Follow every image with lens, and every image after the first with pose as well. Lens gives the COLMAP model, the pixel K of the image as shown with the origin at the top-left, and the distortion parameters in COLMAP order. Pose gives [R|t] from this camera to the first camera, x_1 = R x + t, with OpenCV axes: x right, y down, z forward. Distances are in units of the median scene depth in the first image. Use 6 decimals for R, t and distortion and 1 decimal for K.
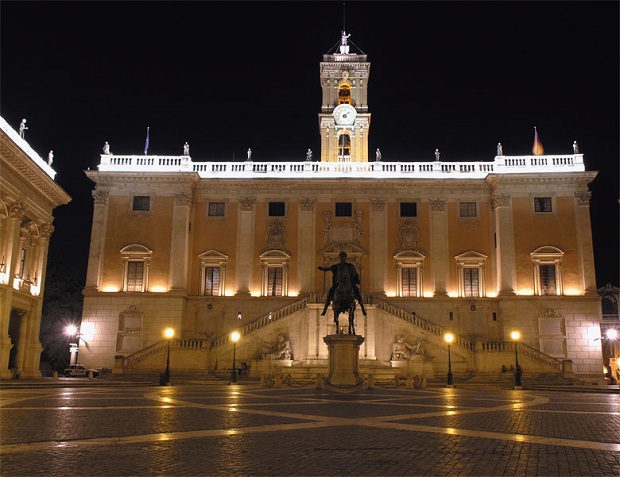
lens RADIAL K [[641.3, 0, 310.0], [0, 641.3, 238.5], [0, 0, 1]] dist [-0.115258, -0.002670]
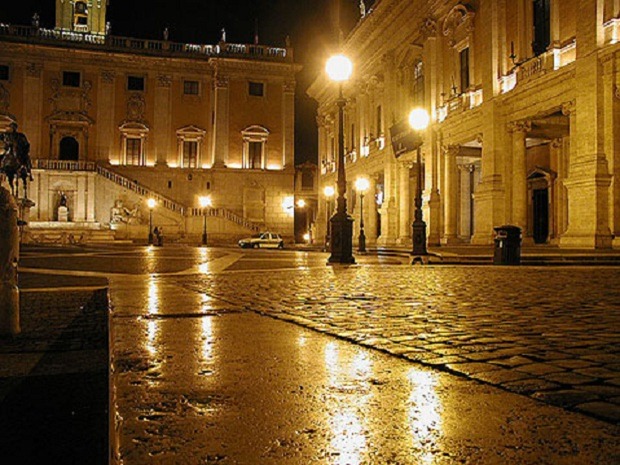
lens RADIAL K [[560.6, 0, 310.0], [0, 560.6, 232.5], [0, 0, 1]] dist [-0.007353, -0.000267]
pose [[0.939763, -0.006326, 0.341768, 0.117740], [-0.063163, 0.979398, 0.191809, 0.000471], [-0.335940, -0.201842, 0.920002, -0.005981]]
